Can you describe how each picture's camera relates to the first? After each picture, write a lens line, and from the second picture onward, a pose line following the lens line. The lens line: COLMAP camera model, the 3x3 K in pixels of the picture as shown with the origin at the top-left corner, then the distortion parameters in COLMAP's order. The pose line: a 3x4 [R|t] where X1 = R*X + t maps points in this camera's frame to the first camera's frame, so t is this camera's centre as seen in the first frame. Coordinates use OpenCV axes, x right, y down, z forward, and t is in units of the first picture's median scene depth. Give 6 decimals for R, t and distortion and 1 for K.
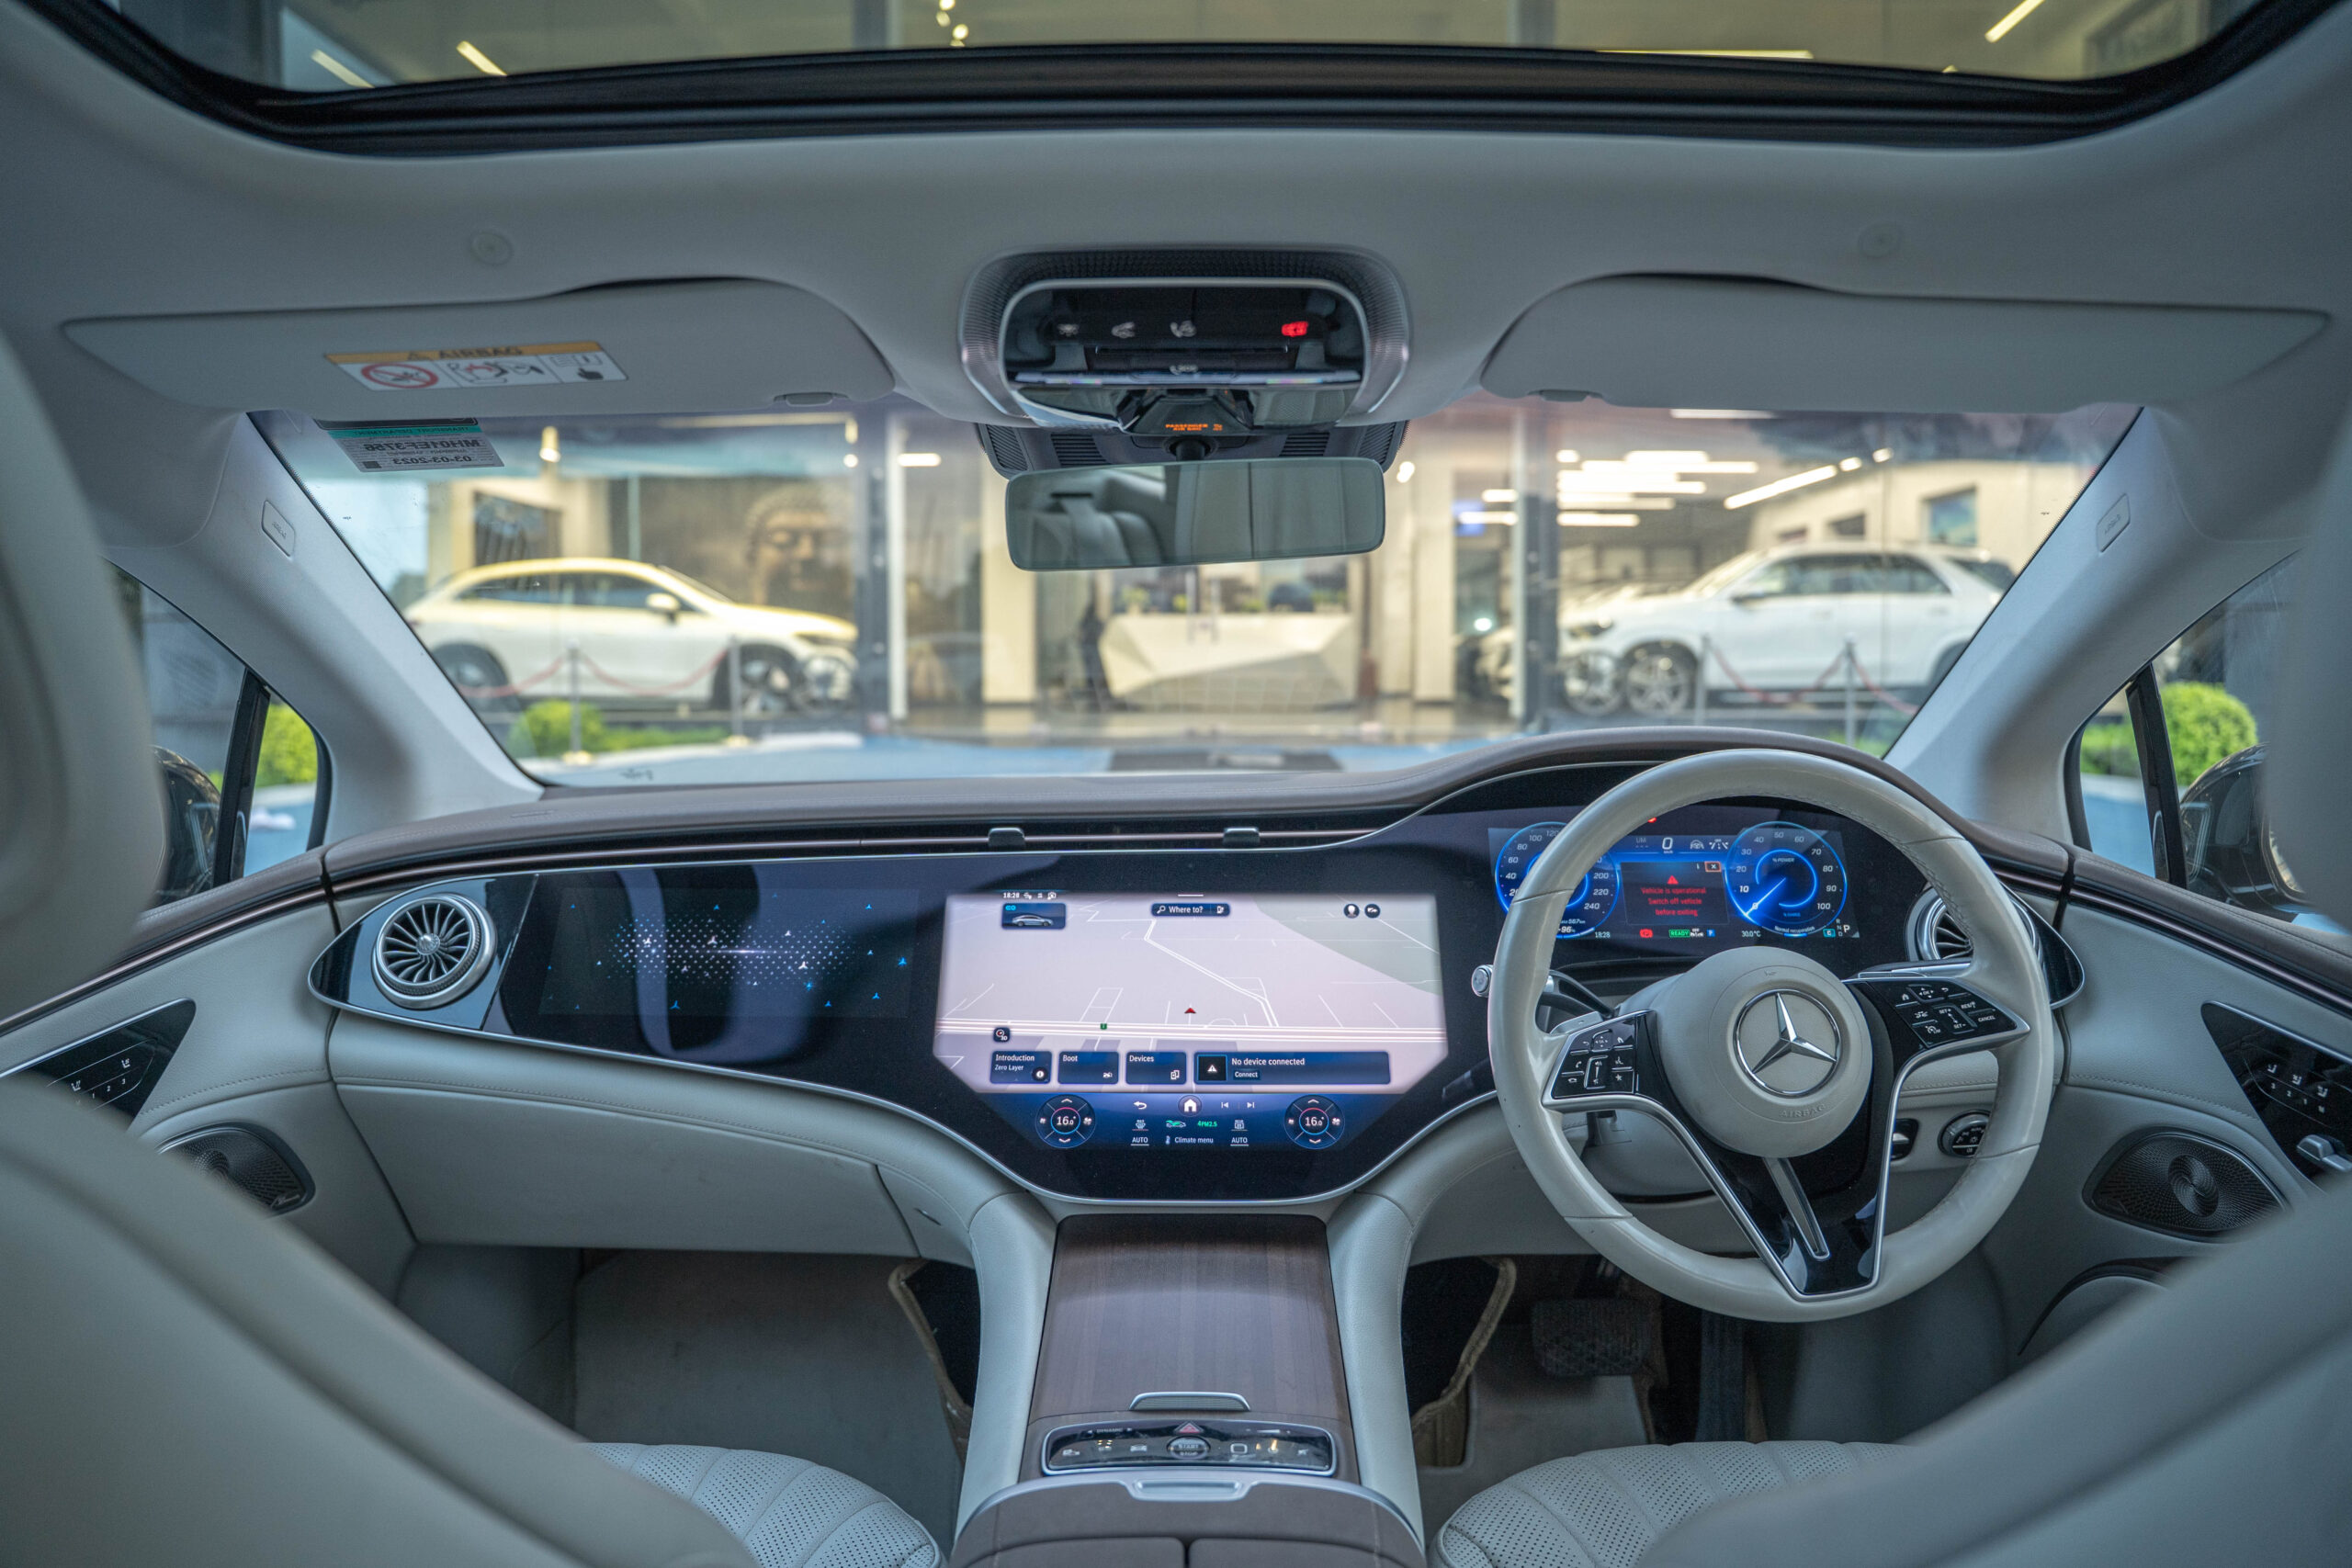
lens RADIAL K [[1605.7, 0, 1139.7], [0, 1605.7, 765.3], [0, 0, 1]] dist [-0.092285, 0.012828]
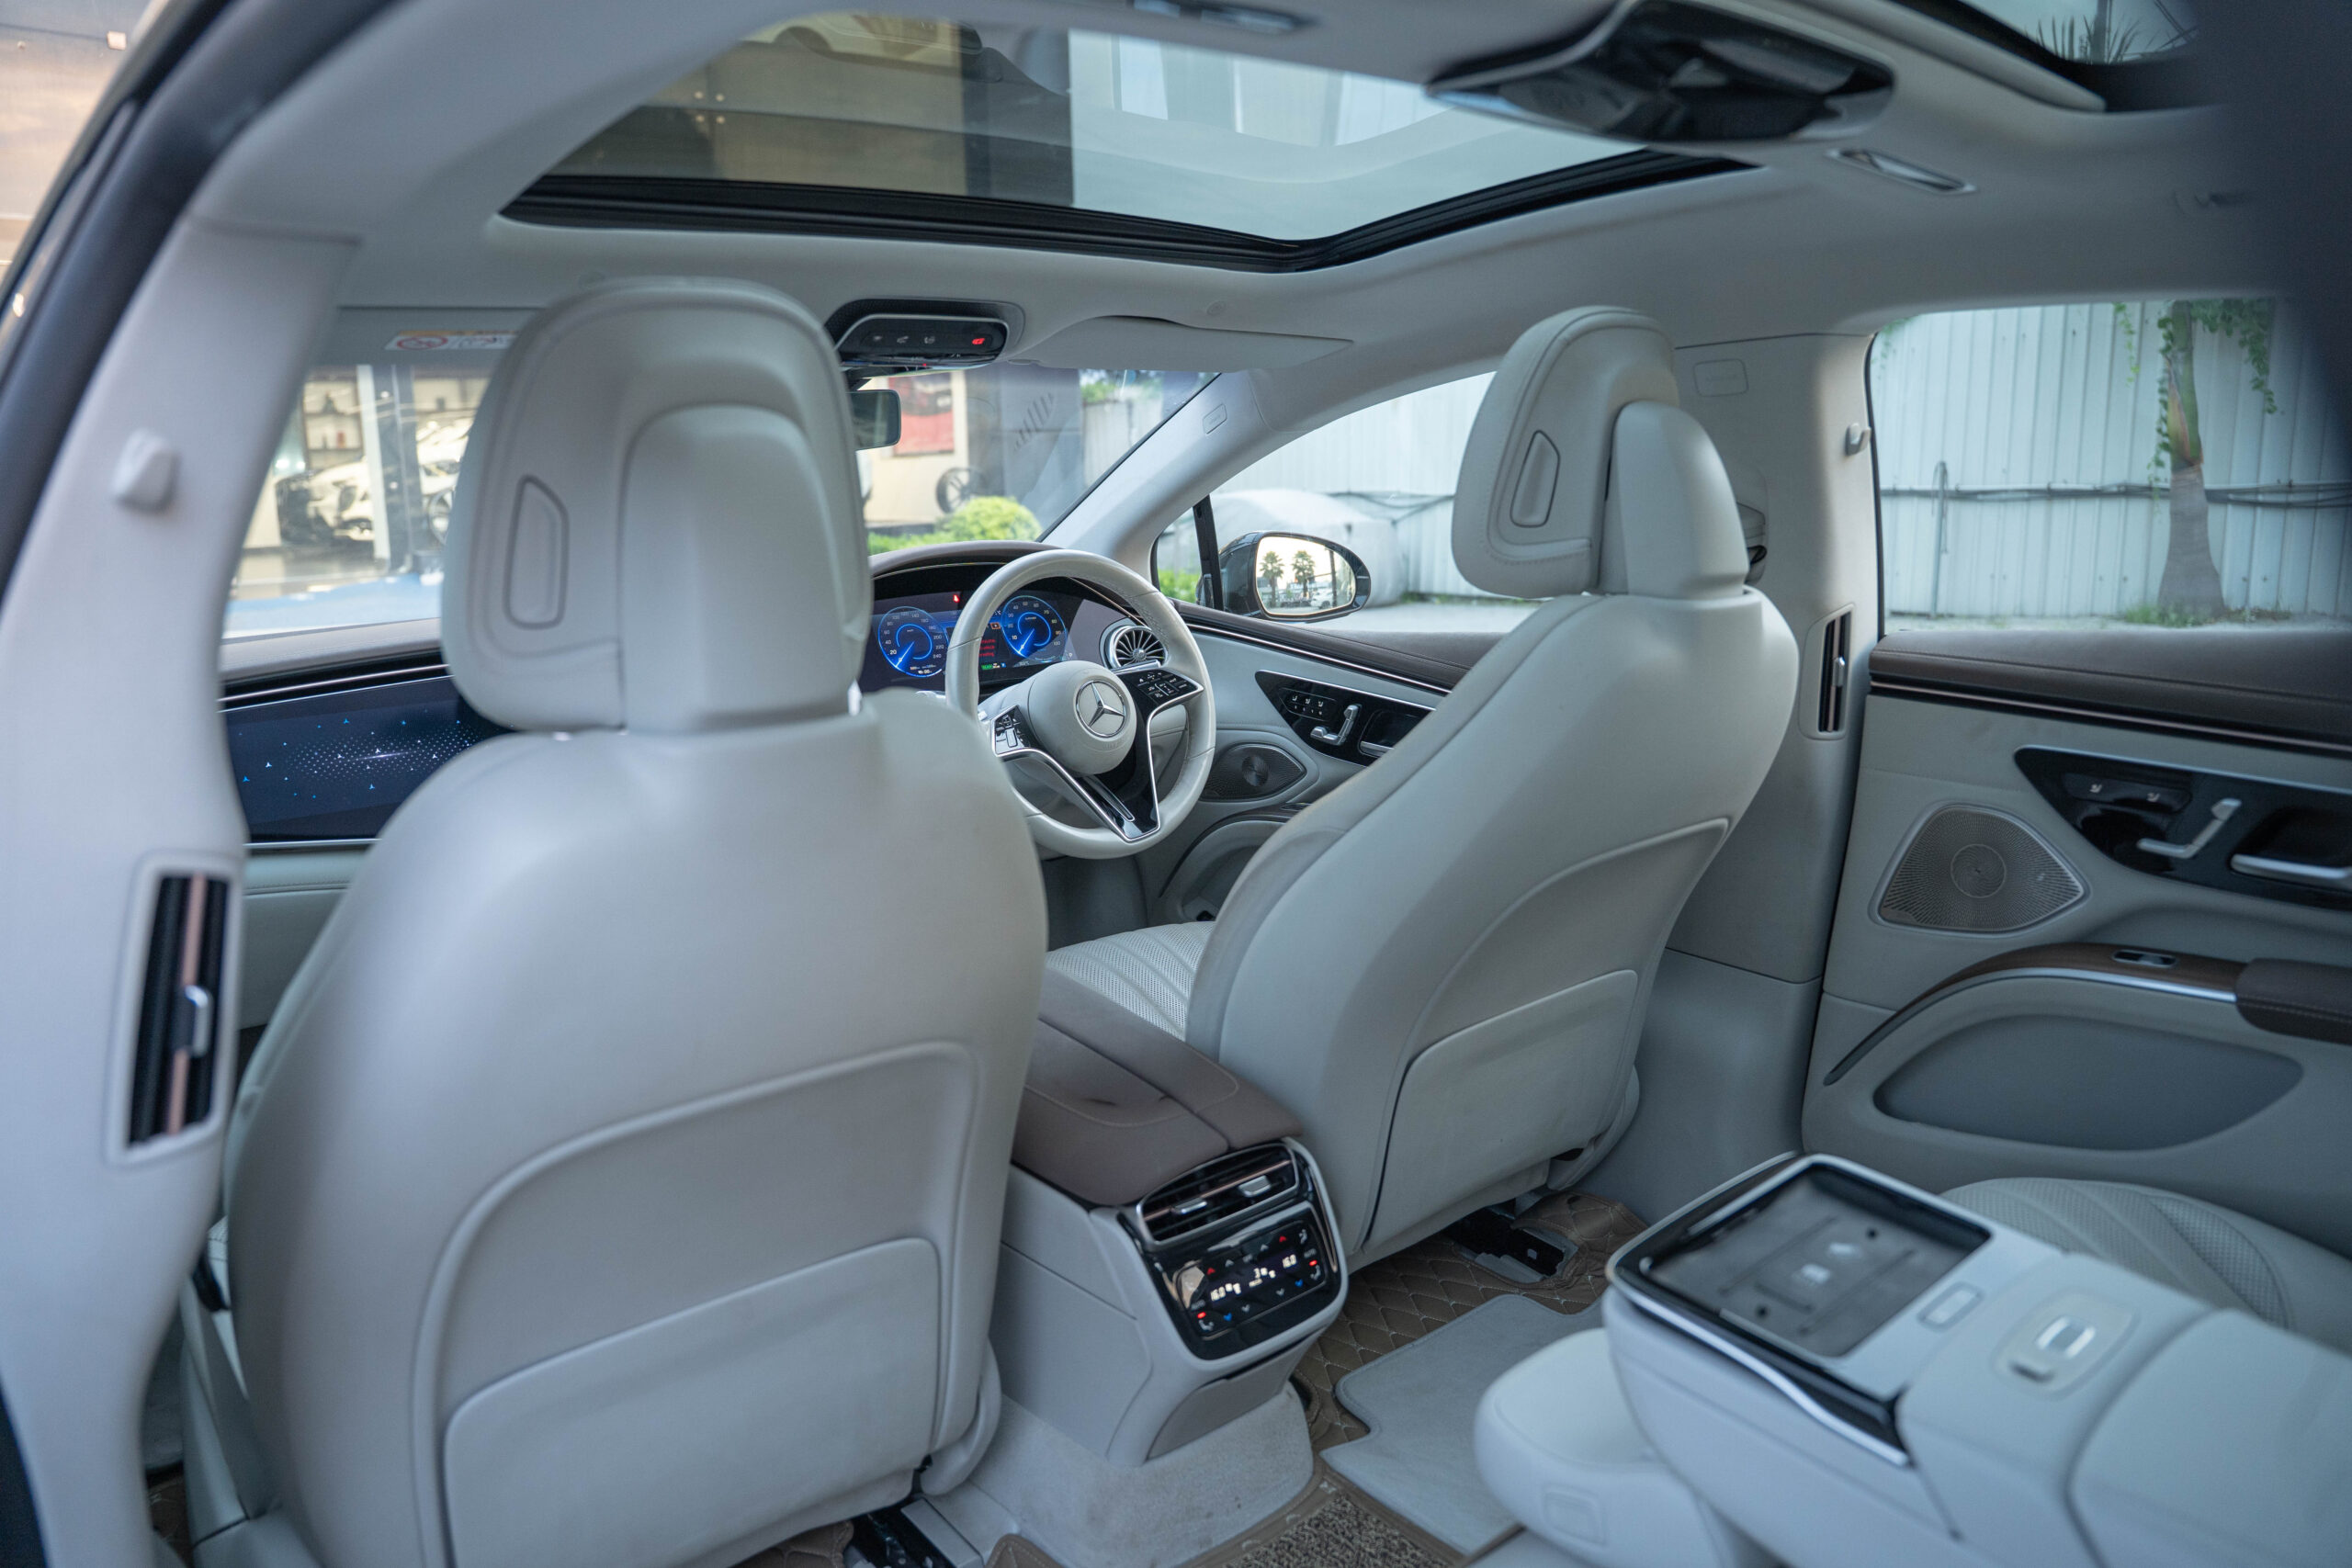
lens RADIAL K [[1605.7, 0, 1169.8], [0, 1605.7, 784.1], [0, 0, 1]] dist [-0.092285, 0.012828]
pose [[0.744681, -0.143828, 0.651739, -0.618051], [0.066025, 0.987590, 0.142505, 0.001185], [-0.664146, -0.063089, 0.744936, -0.367545]]
